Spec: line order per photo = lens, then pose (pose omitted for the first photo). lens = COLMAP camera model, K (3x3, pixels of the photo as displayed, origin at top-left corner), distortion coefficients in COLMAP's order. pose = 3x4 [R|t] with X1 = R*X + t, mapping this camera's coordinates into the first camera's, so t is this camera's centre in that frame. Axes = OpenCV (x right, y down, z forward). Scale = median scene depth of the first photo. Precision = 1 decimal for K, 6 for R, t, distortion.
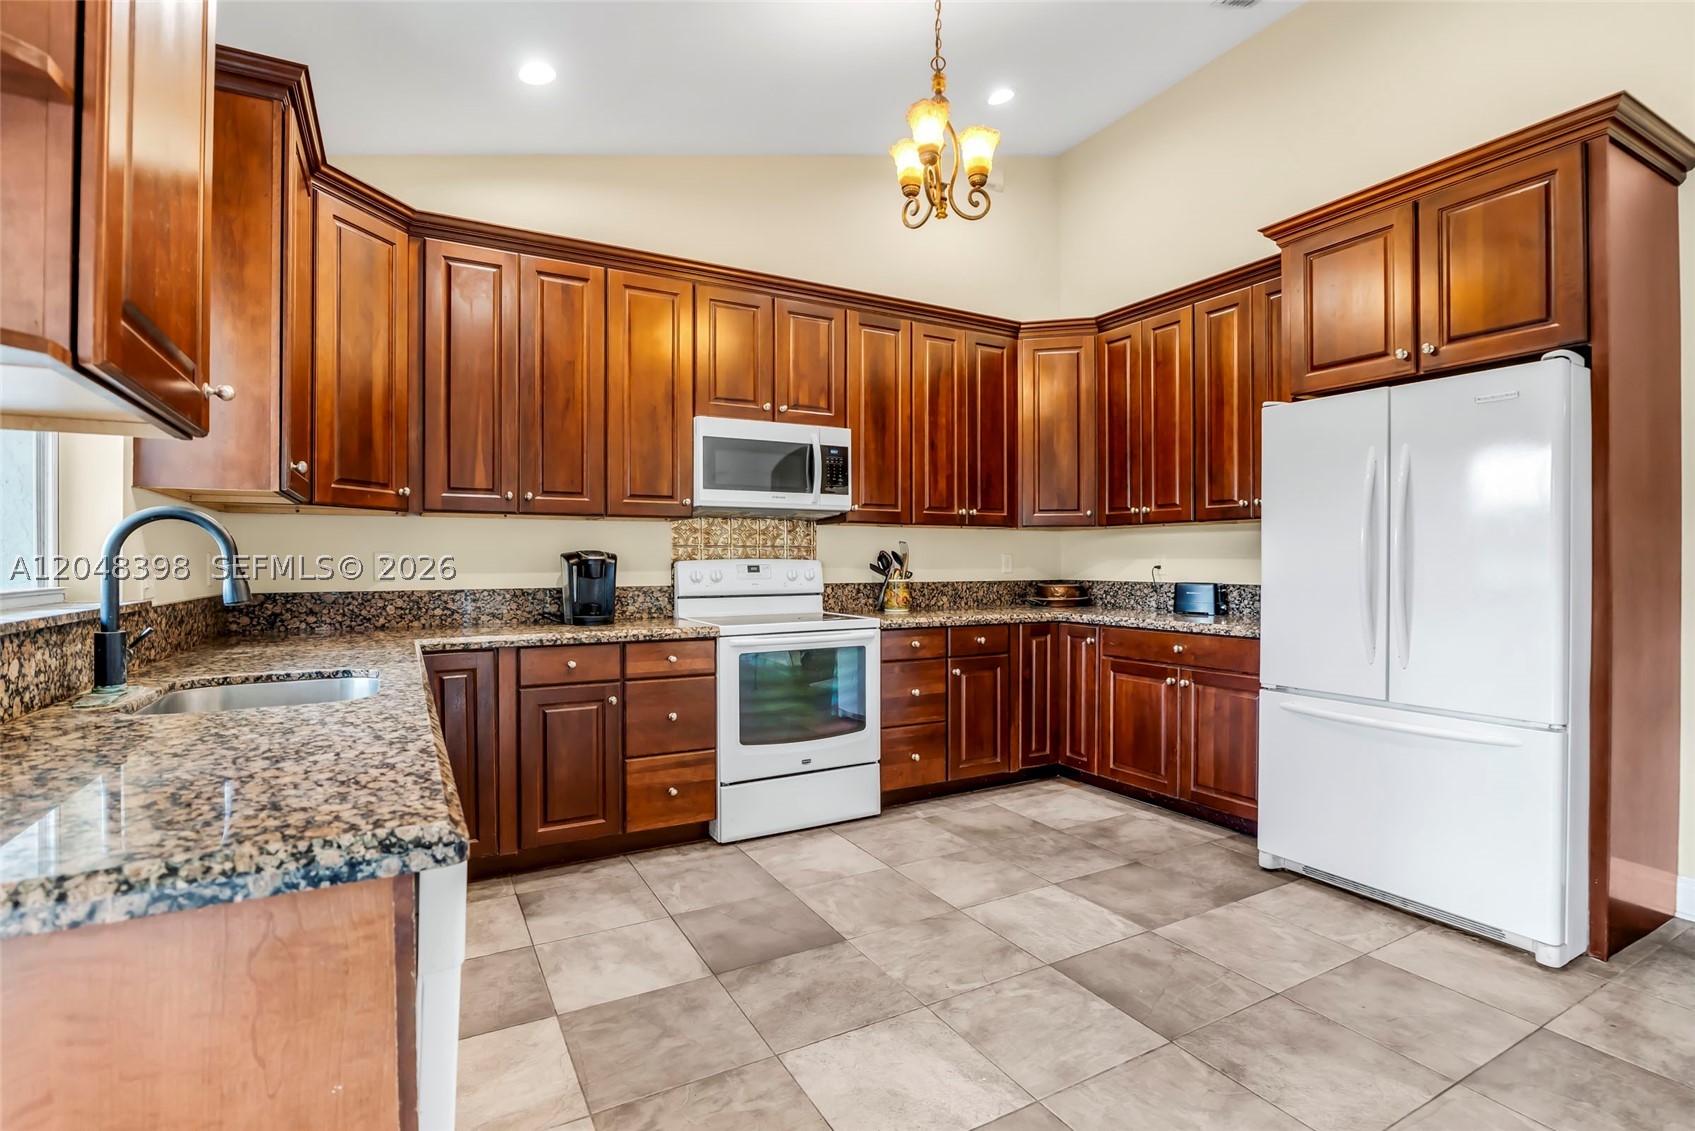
lens RADIAL K [[783.7, 0, 826.1], [0, 783.7, 558.8], [0, 0, 1]] dist [-0.017036, -0.000039]
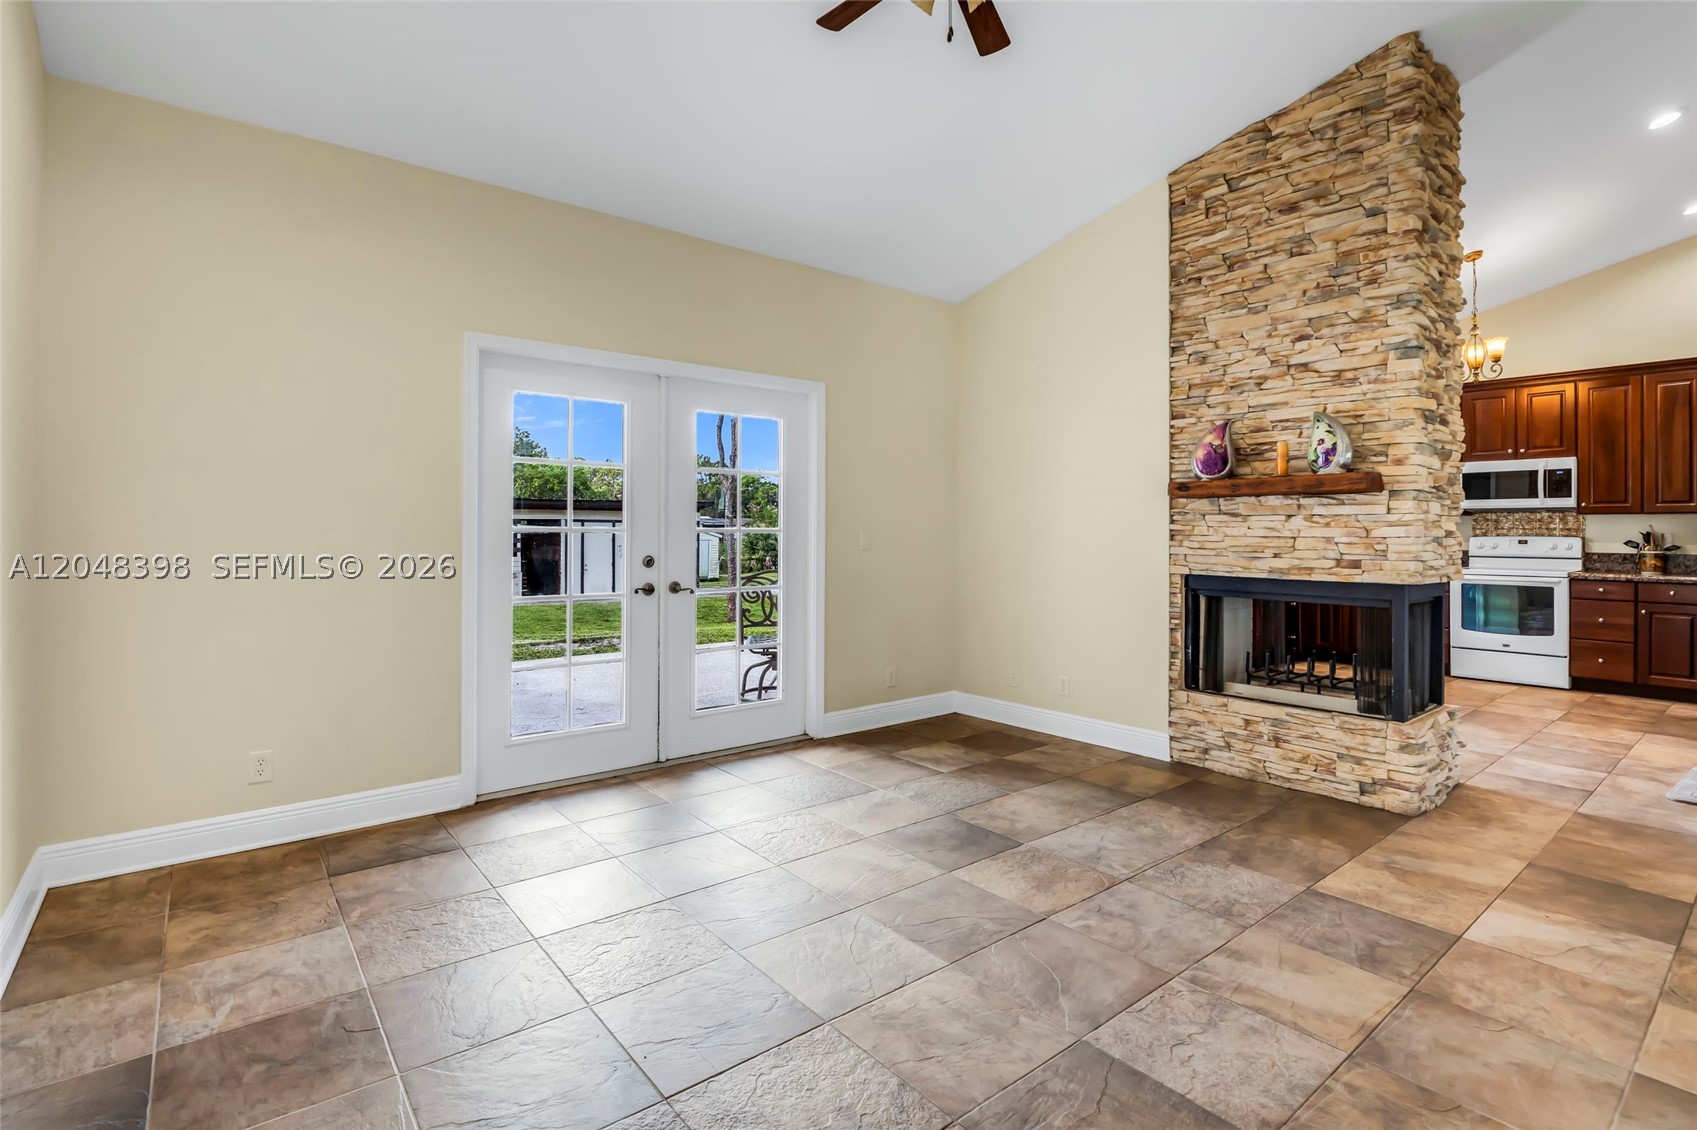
lens RADIAL K [[795.5, 0, 850.5], [0, 795.5, 531.0], [0, 0, 1]] dist [-0.012672, 0.000341]
pose [[0.189096, 0.002582, -0.981955, 1.434595], [-0.005144, 0.999985, 0.001639, -0.006994], [0.981945, 0.004741, 0.189106, -0.837679]]
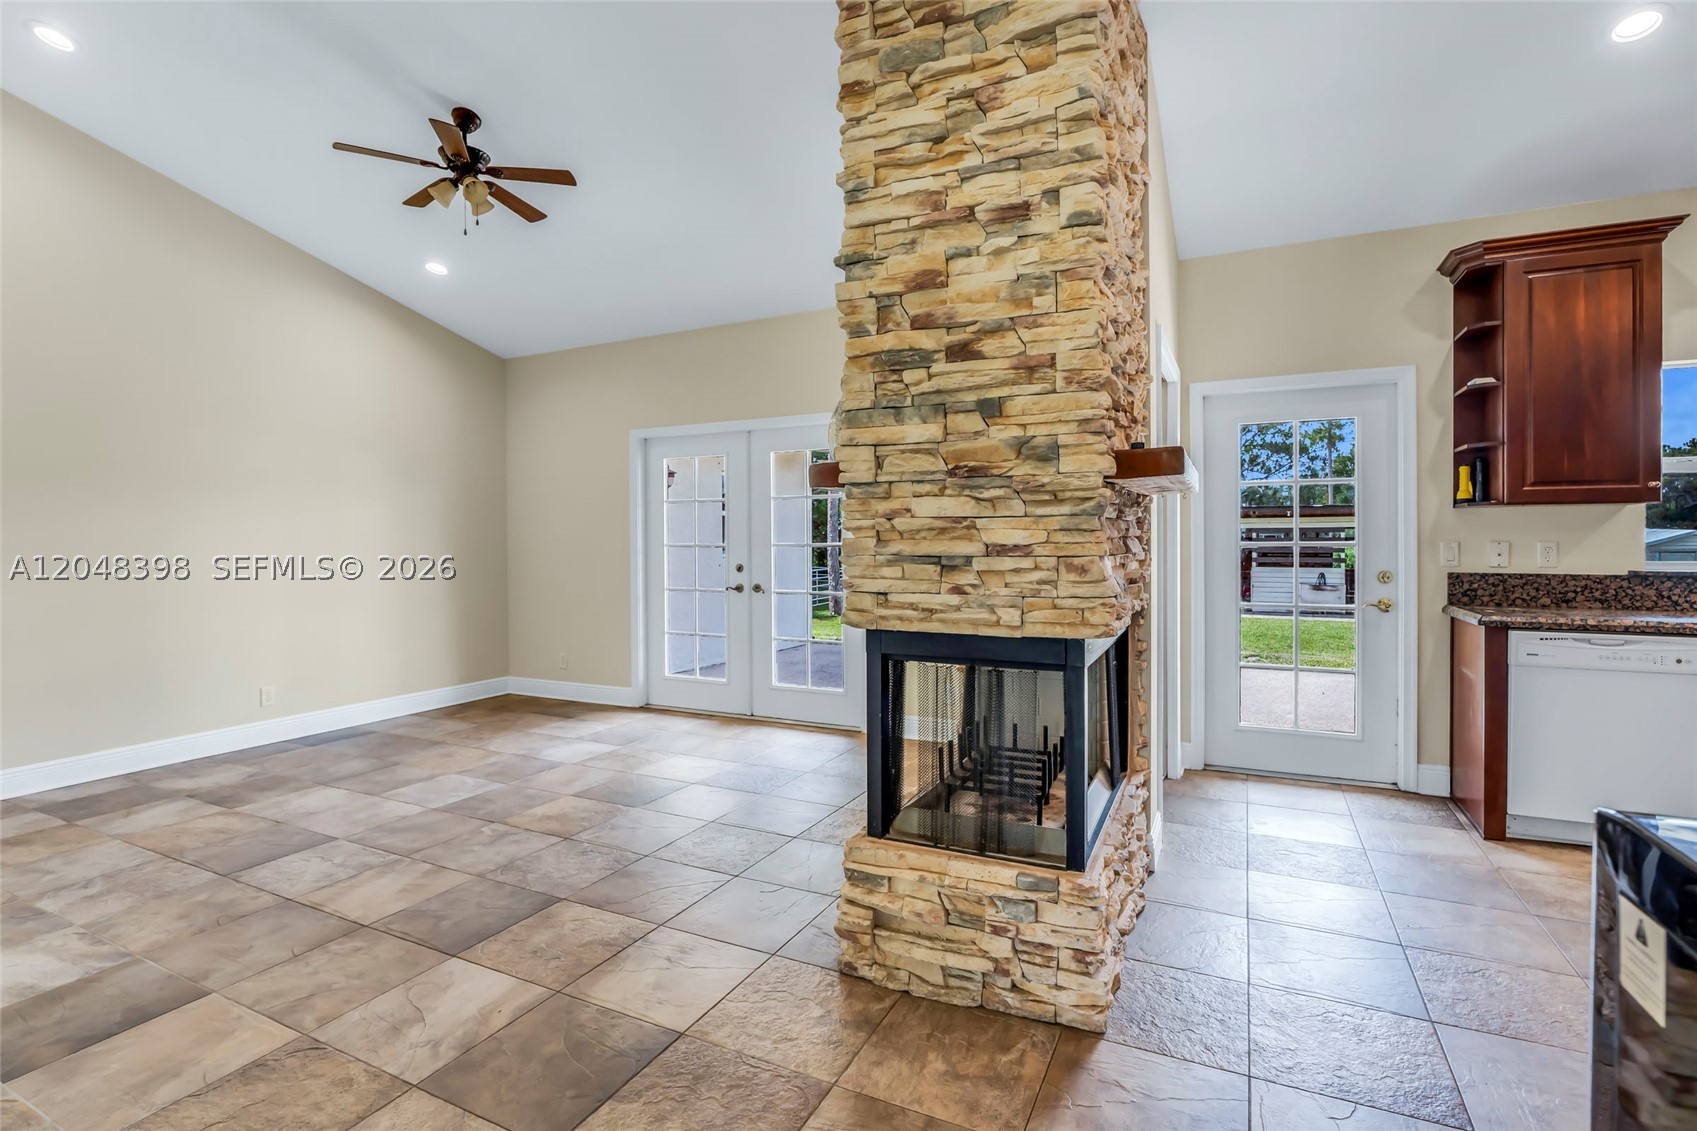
lens RADIAL K [[797.7, 0, 854.6], [0, 797.7, 540.8], [0, 0, 1]] dist [-0.025759, 0.006165]
pose [[-0.805908, 0.002352, -0.592036, 1.002751], [0.003721, 0.999992, -0.001093, -0.010745], [0.592029, -0.003084, -0.805911, 0.515540]]
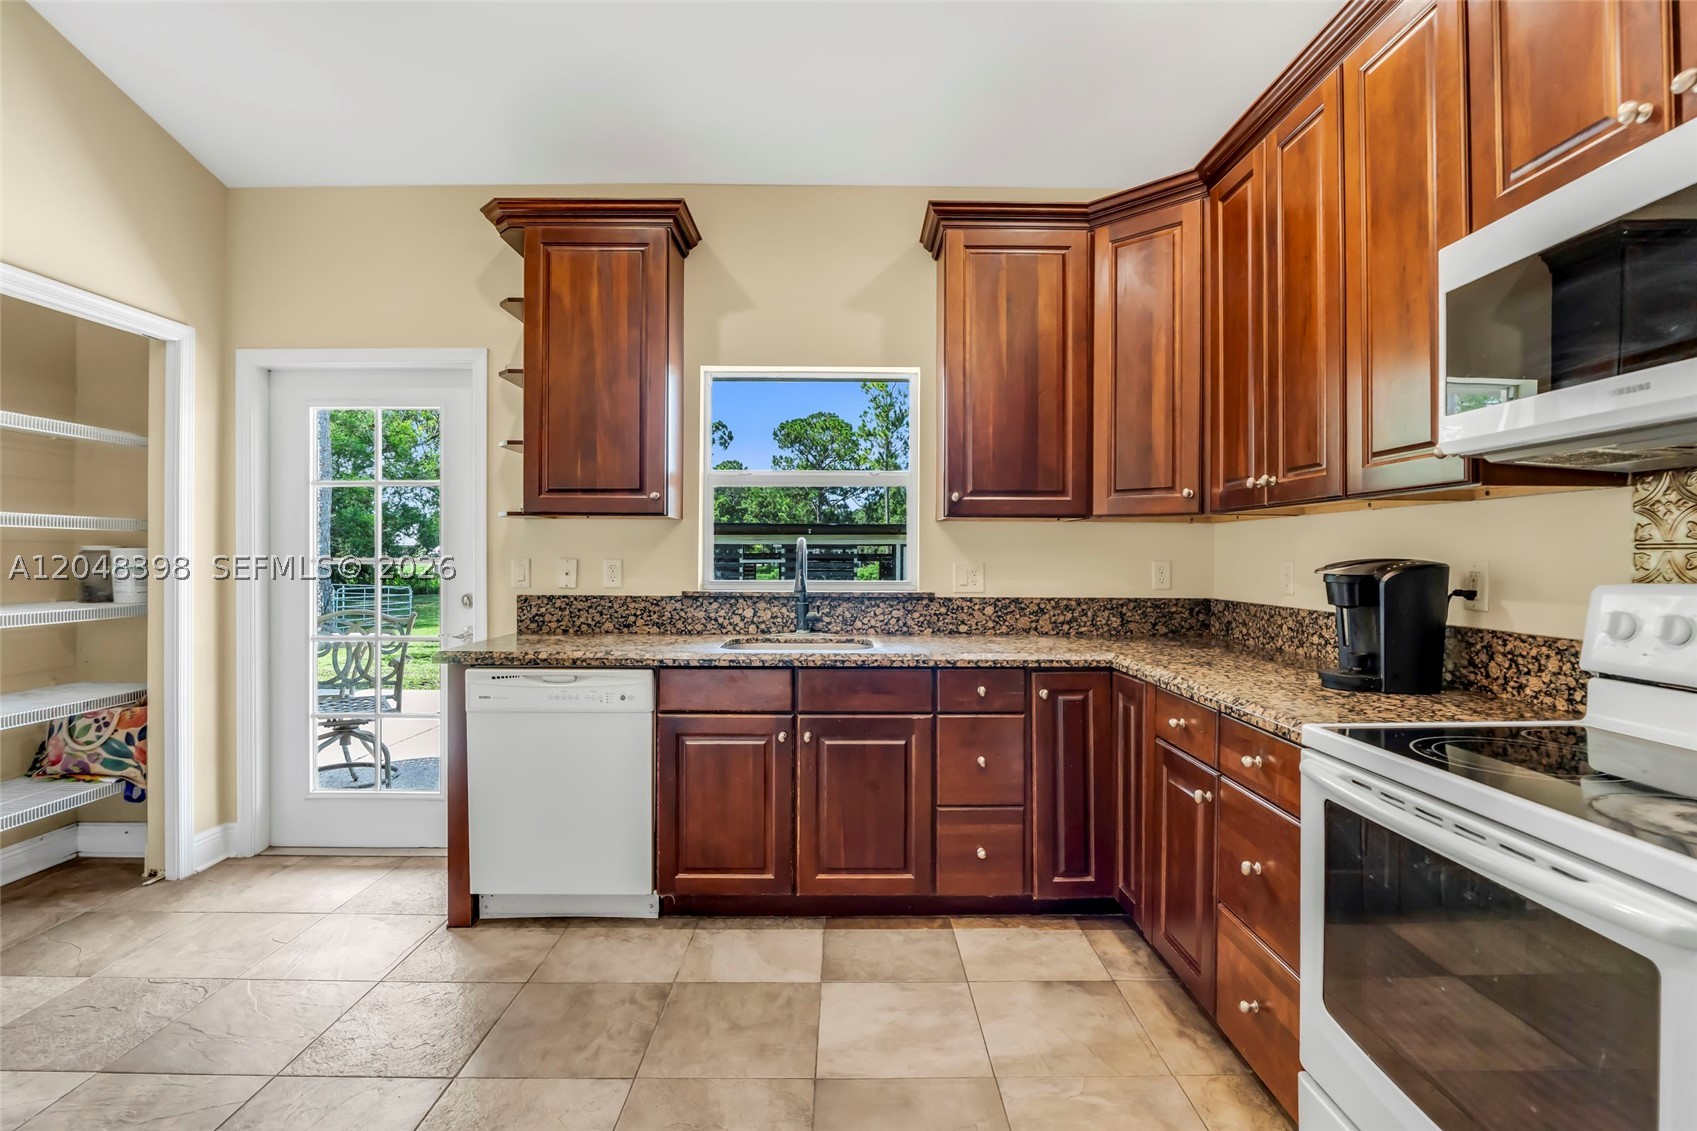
lens RADIAL K [[793.2, 0, 856.5], [0, 793.2, 551.6], [0, 0, 1]] dist [-0.024316, 0.005077]
pose [[-0.456400, -0.004016, -0.889766, 0.360256], [-0.001364, 0.999992, -0.003814, -0.012685], [0.889774, -0.000528, -0.456401, 0.887447]]
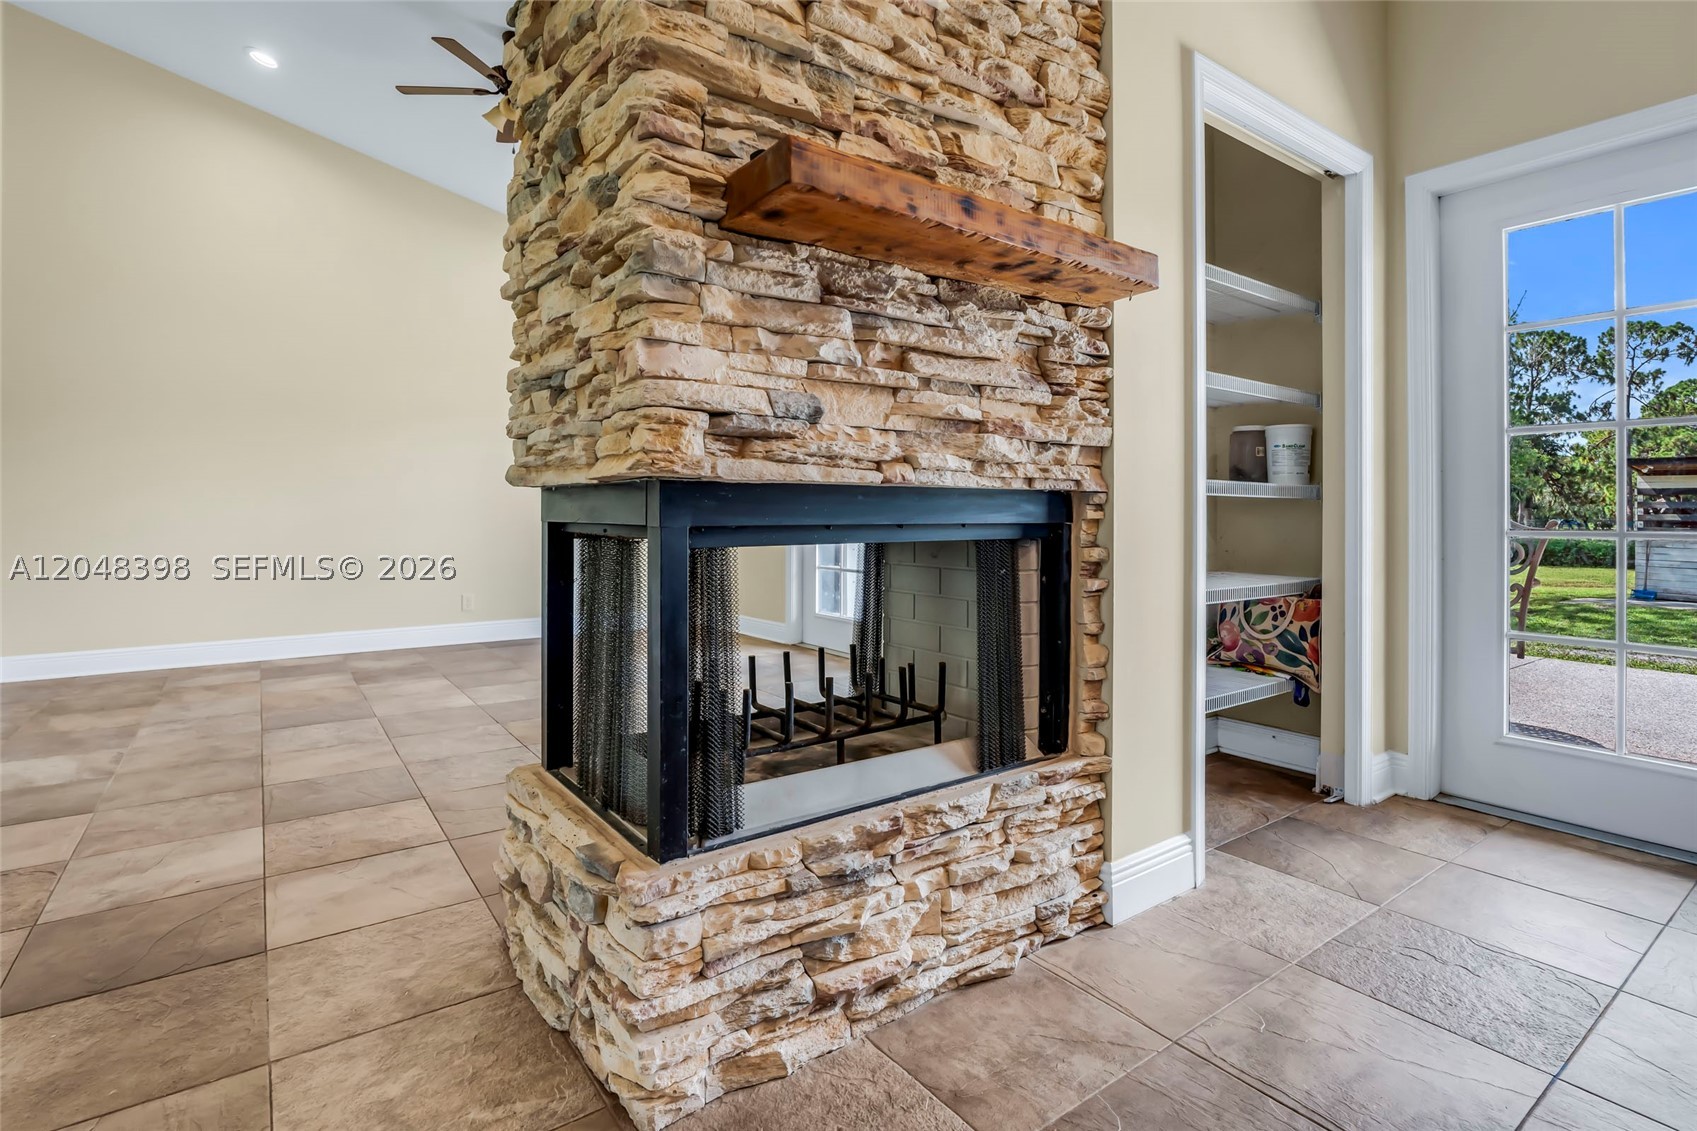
lens RADIAL K [[831.4, 0, 874.8], [0, 831.4, 508.7], [0, 0, 1]] dist [-0.020840, 0.000425]
pose [[-0.986772, -0.007532, -0.161939, 0.502926], [-0.006952, 0.999967, -0.004145, 0.071887], [0.161965, -0.002965, -0.986792, 0.531526]]
